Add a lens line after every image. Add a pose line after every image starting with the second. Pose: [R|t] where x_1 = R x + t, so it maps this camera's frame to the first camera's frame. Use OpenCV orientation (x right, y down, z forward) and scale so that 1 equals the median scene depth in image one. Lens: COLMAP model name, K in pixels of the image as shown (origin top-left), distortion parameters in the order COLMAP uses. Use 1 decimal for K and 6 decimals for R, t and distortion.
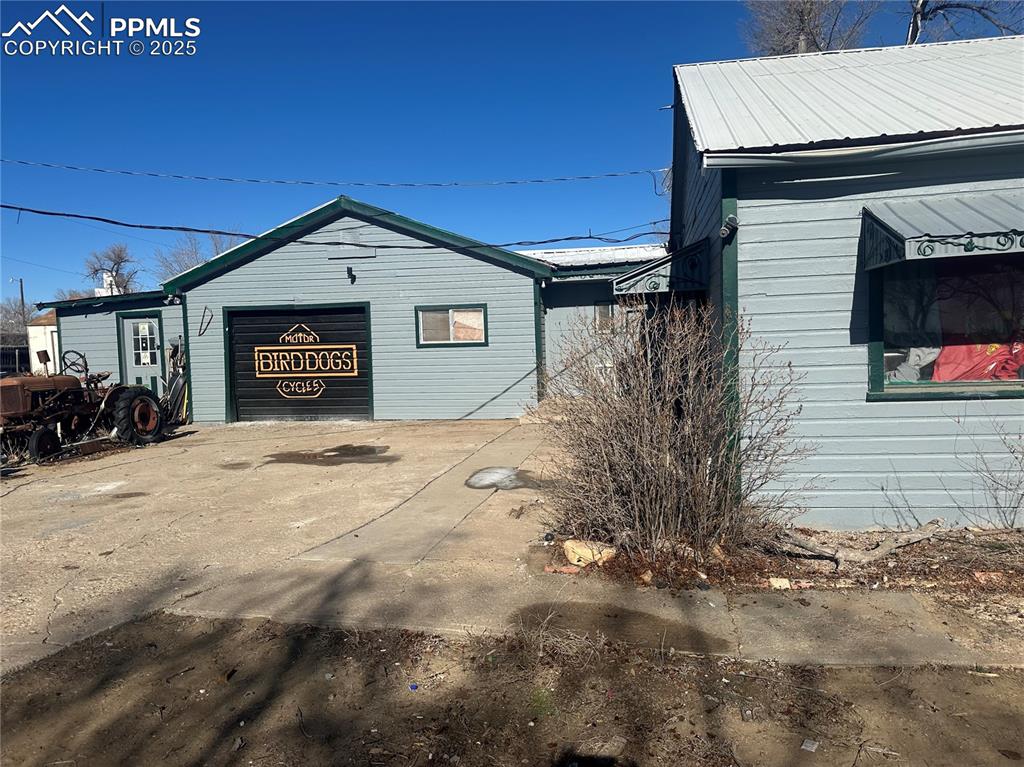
lens RADIAL K [[712.6, 0, 512.0], [0, 712.6, 383.5], [0, 0, 1]] dist [0.111712, -0.160472]
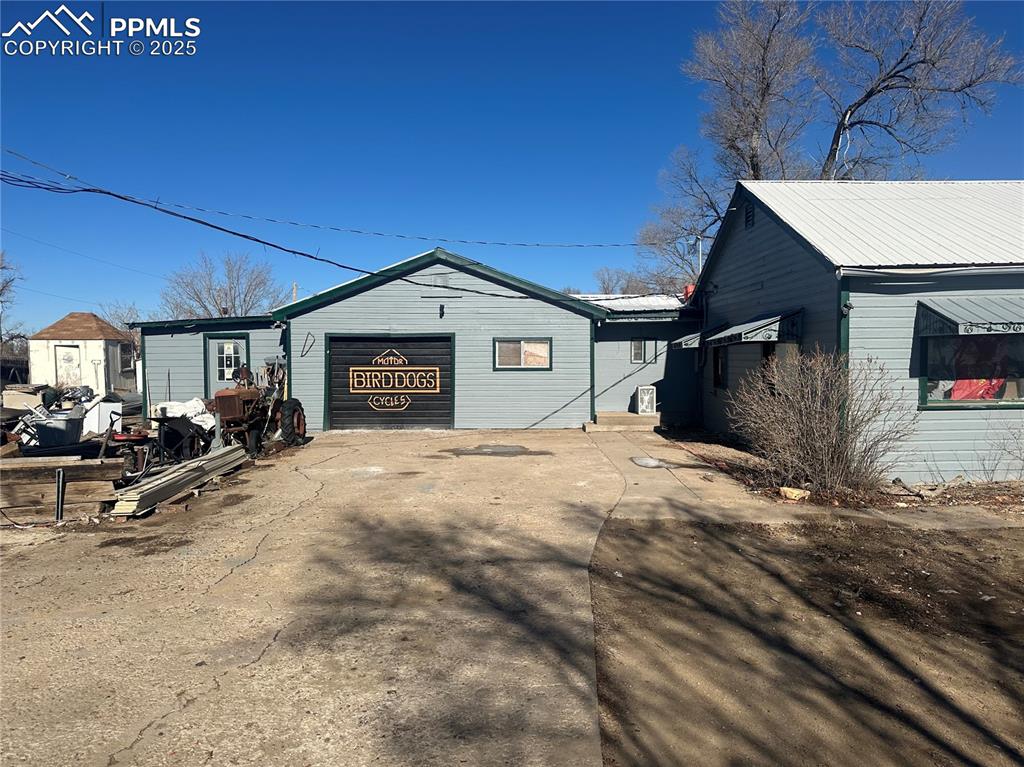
lens RADIAL K [[707.9, 0, 508.6], [0, 707.9, 395.5], [0, 0, 1]] dist [0.062538, -0.110720]
pose [[0.983835, 0.016545, 0.178310, -0.318639], [-0.013872, 0.999772, -0.016228, 0.012026], [-0.178538, 0.013492, 0.983840, -0.209786]]
